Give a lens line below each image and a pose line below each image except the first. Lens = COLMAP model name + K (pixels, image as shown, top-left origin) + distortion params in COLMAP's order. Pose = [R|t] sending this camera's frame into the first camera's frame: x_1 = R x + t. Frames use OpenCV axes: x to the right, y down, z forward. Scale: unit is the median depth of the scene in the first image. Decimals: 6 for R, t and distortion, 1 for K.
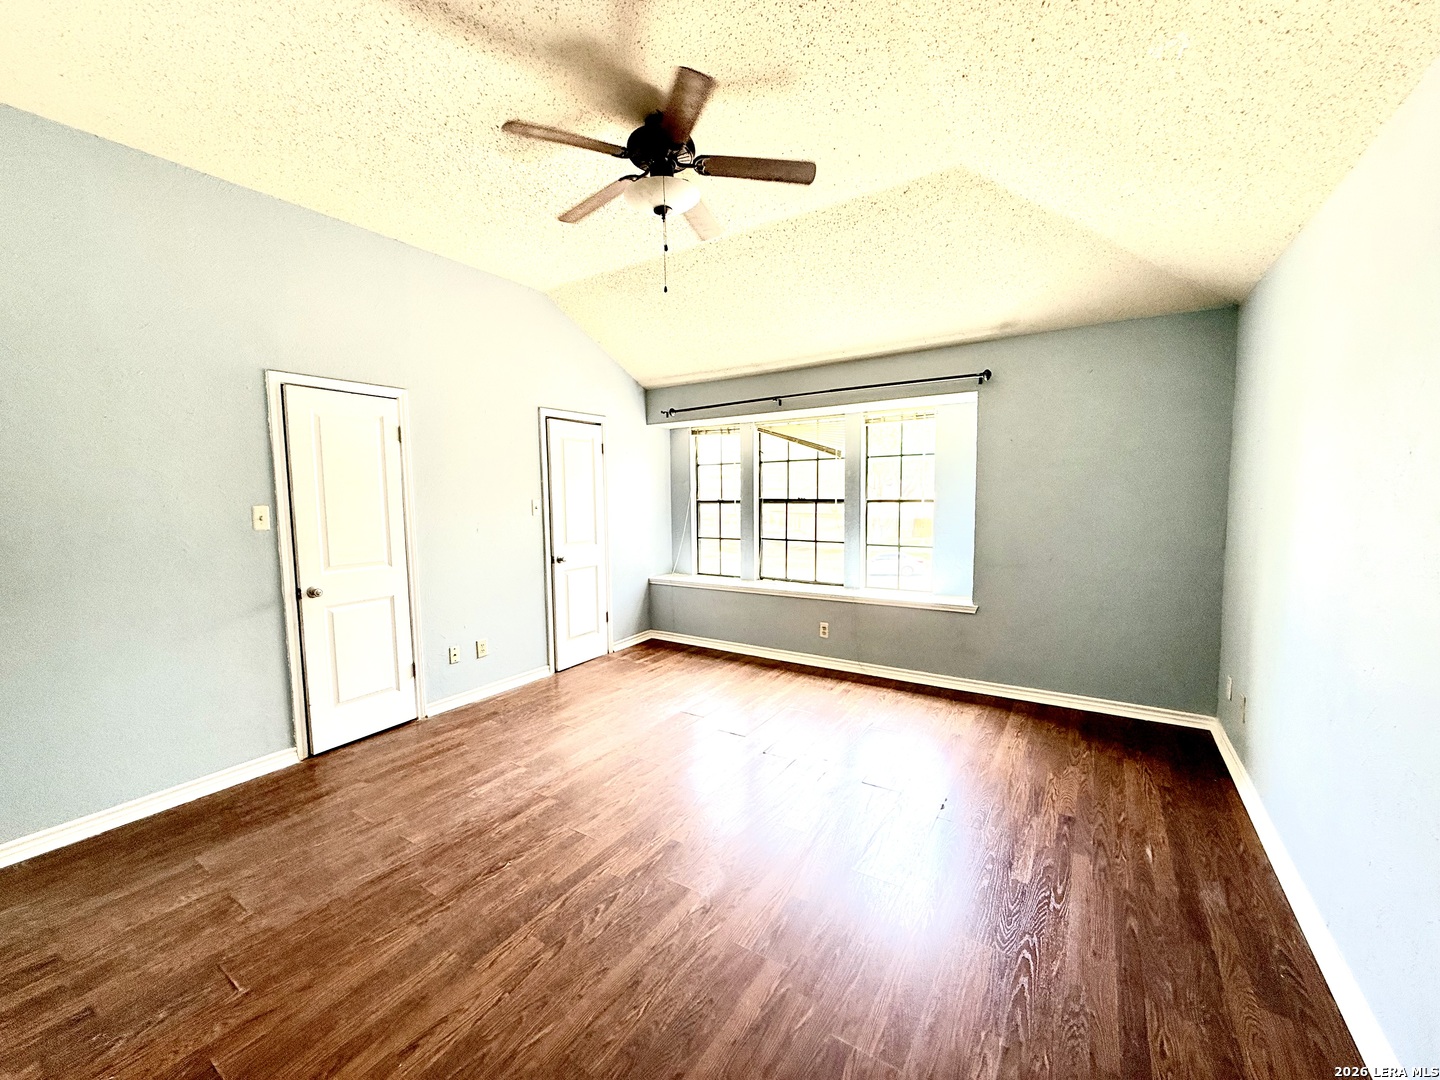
lens RADIAL K [[571.8, 0, 729.3], [0, 571.8, 540.7], [0, 0, 1]] dist [-0.001500, 0.000090]
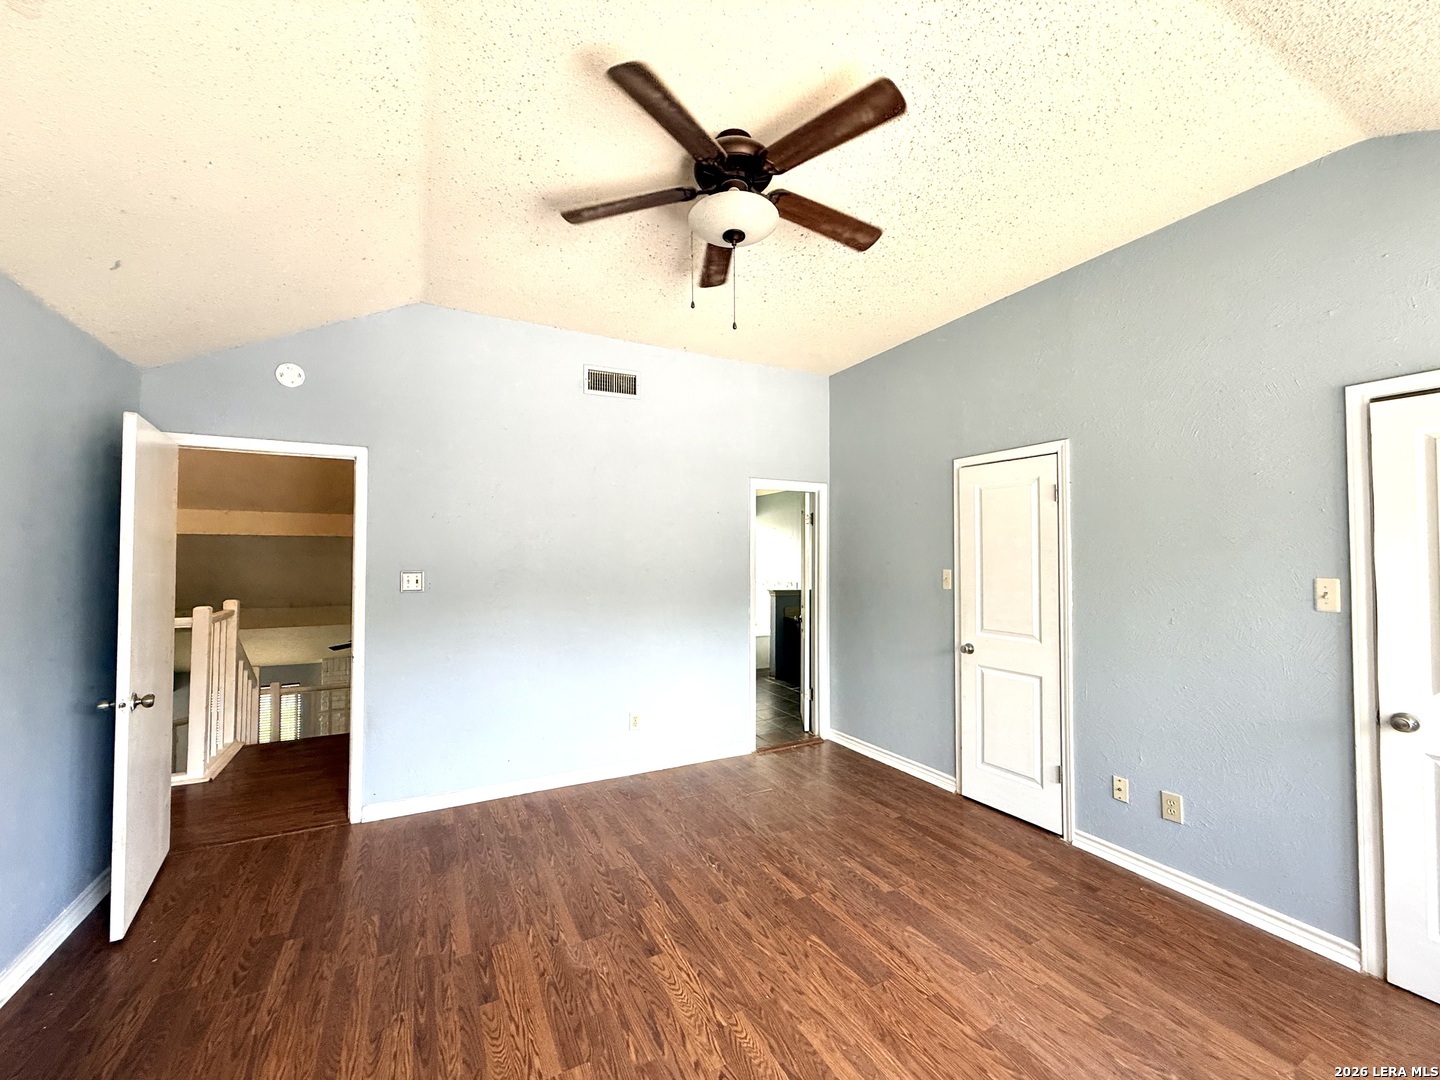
lens RADIAL K [[571.8, 0, 734.4], [0, 571.8, 541.5], [0, 0, 1]] dist [-0.001500, 0.000090]
pose [[-0.482891, -0.022298, -0.875396, 0.476544], [-0.080509, 0.996572, 0.019026, -0.105010], [0.871972, 0.079665, -0.483031, 1.111779]]
